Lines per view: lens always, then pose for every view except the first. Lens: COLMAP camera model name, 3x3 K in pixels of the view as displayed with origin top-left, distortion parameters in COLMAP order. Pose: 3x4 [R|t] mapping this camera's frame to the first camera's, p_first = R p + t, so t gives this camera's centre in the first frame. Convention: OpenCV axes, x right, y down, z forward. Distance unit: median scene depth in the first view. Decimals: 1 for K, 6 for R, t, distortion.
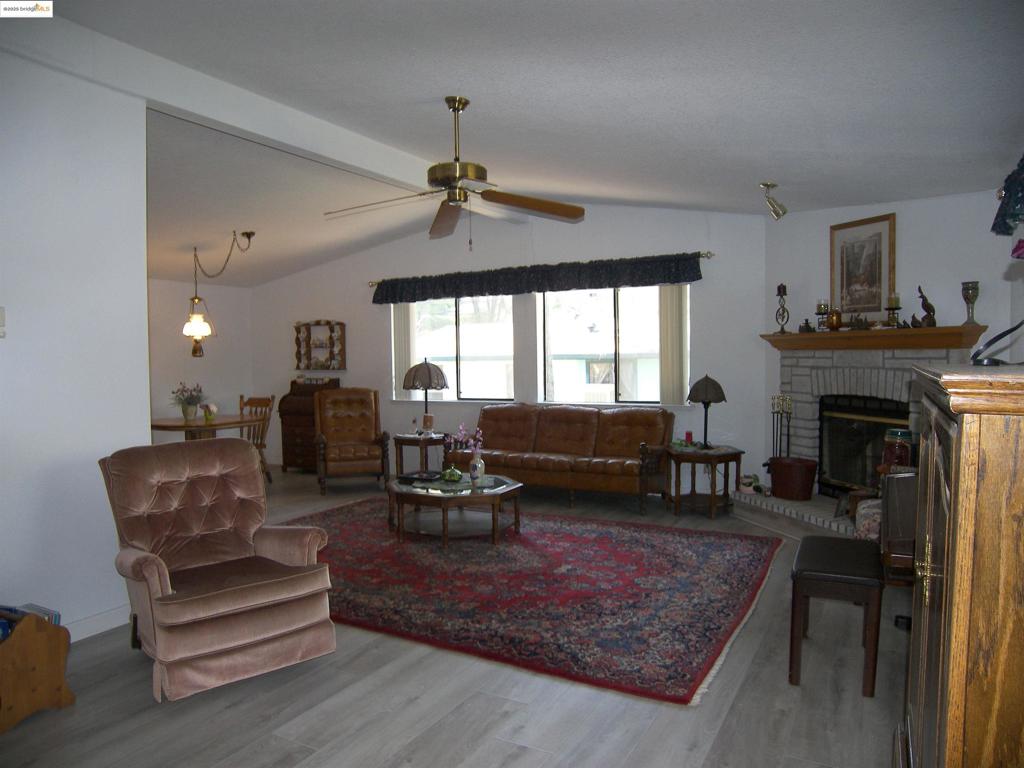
lens RADIAL K [[720.2, 0, 505.4], [0, 720.2, 395.6], [0, 0, 1]] dist [-0.149720, 0.104288]
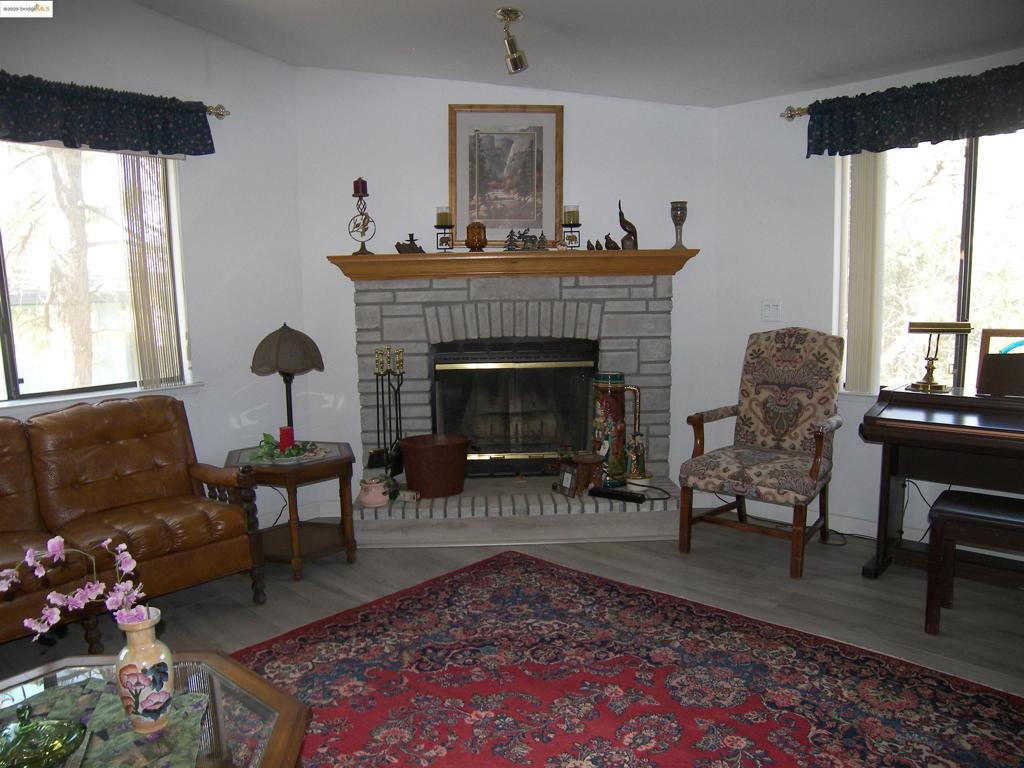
lens RADIAL K [[720.2, 0, 505.4], [0, 720.2, 395.6], [0, 0, 1]] dist [-0.149720, 0.104288]
pose [[0.249307, -0.135921, 0.958839, -0.259913], [0.072060, 0.989960, 0.121597, -0.033115], [-0.965740, 0.038779, 0.256598, 0.802783]]
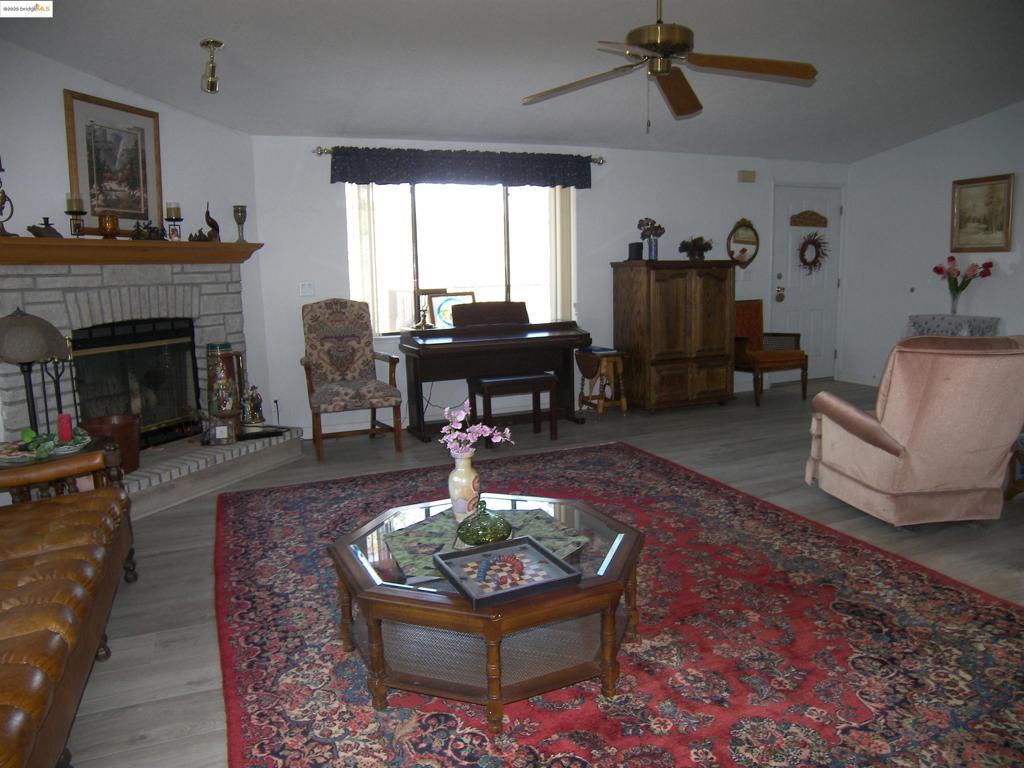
lens RADIAL K [[720.2, 0, 505.4], [0, 720.2, 395.6], [0, 0, 1]] dist [-0.149720, 0.104288]
pose [[-0.776807, -0.081539, 0.624437, -0.360192], [0.063274, 0.976458, 0.206220, -0.054451], [-0.626551, 0.199704, -0.753360, 1.360225]]
